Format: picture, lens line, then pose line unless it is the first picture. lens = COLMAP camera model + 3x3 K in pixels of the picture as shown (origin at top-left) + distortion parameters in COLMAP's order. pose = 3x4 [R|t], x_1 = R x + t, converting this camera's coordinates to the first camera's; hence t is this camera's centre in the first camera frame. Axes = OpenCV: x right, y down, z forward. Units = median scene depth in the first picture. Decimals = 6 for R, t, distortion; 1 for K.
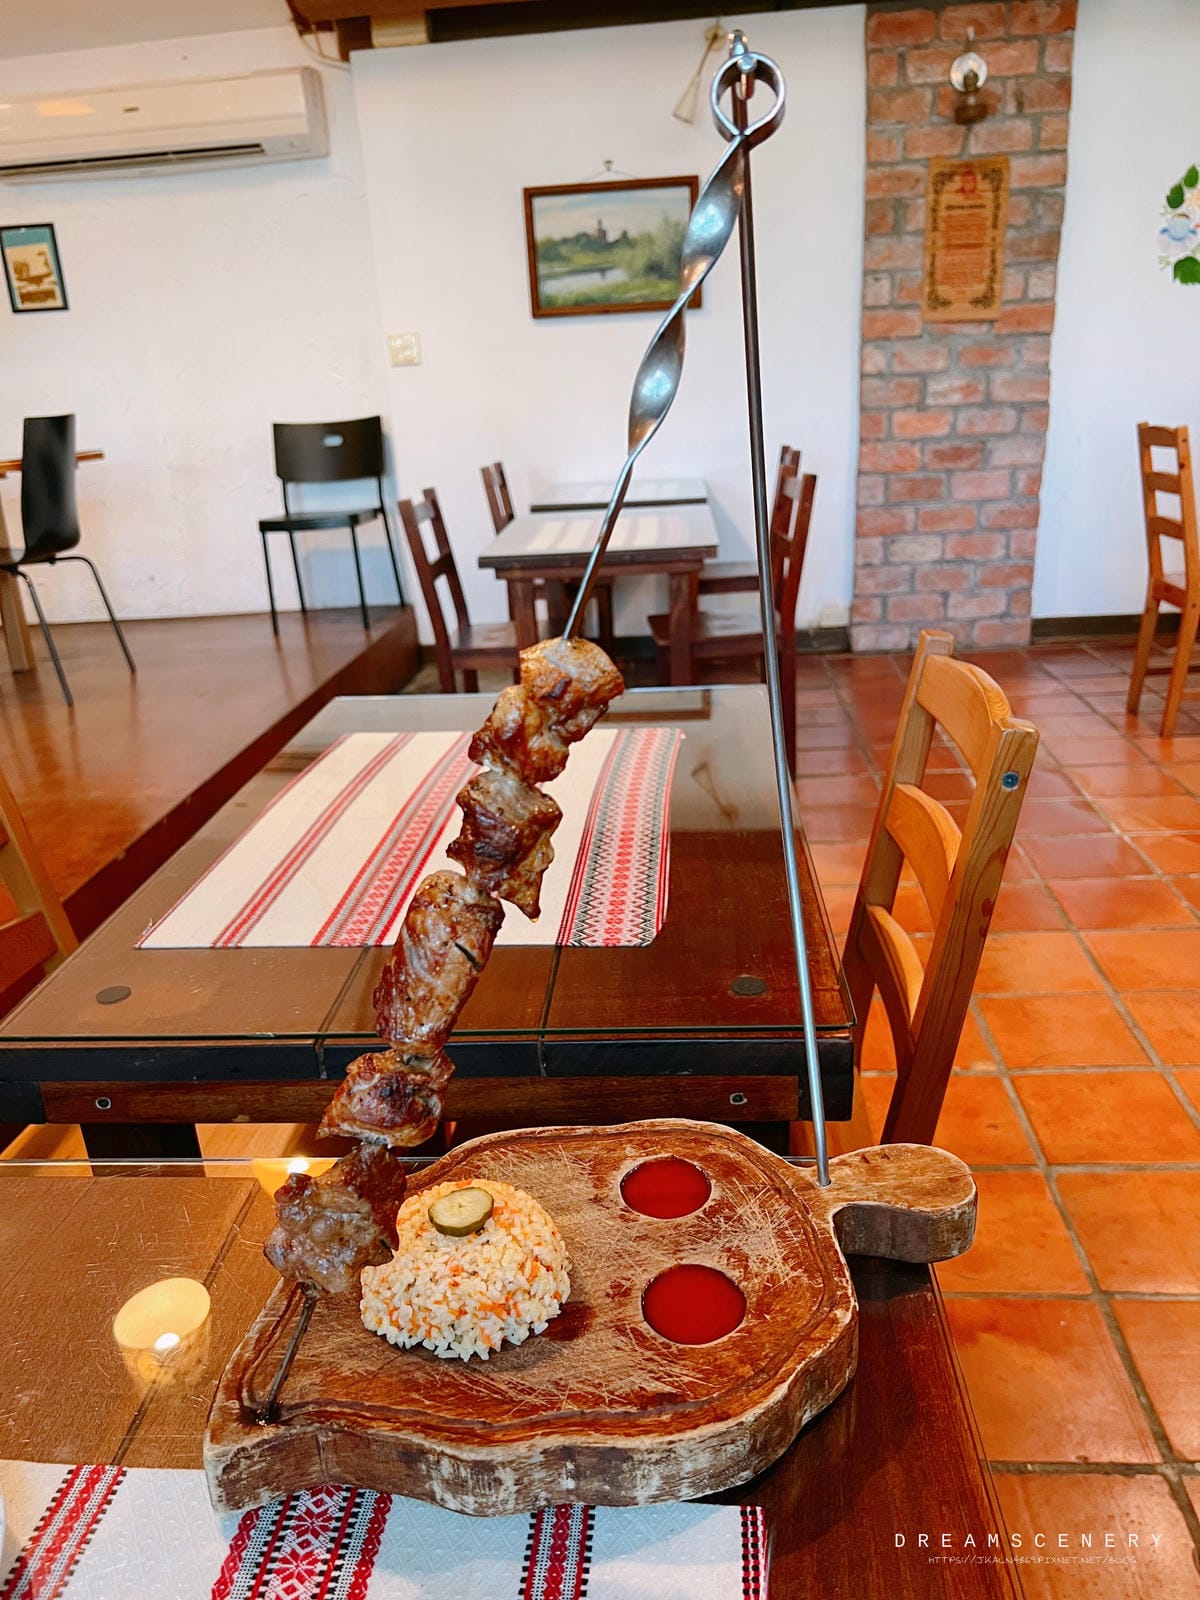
lens RADIAL K [[1197.3, 0, 600.0], [0, 1197.3, 800.0], [0, 0, 1]] dist [-0.022705, -0.001023]
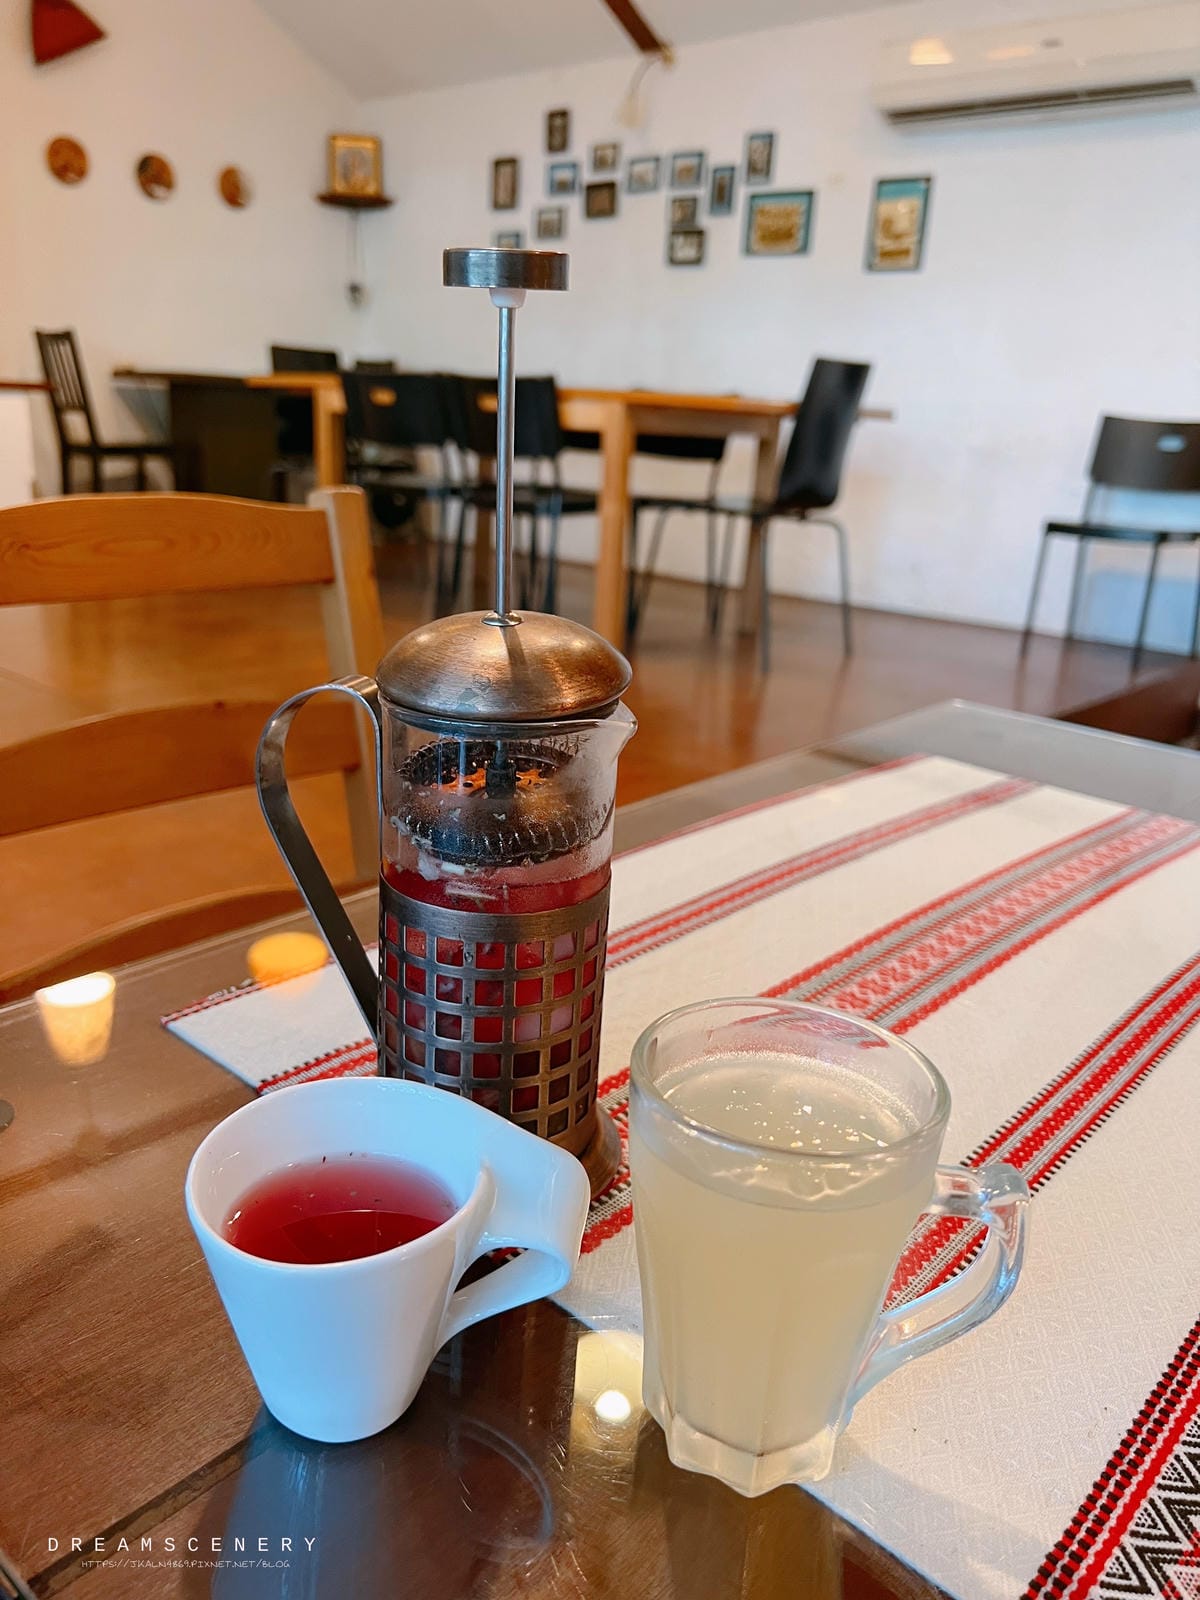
lens RADIAL K [[1197.3, 0, 600.0], [0, 1197.3, 800.0], [0, 0, 1]] dist [-0.022705, -0.001023]
pose [[0.773025, 0.288336, -0.565061, 0.002863], [-0.303579, 0.950262, 0.069586, -0.009462], [0.557020, 0.117749, 0.822109, 0.155177]]
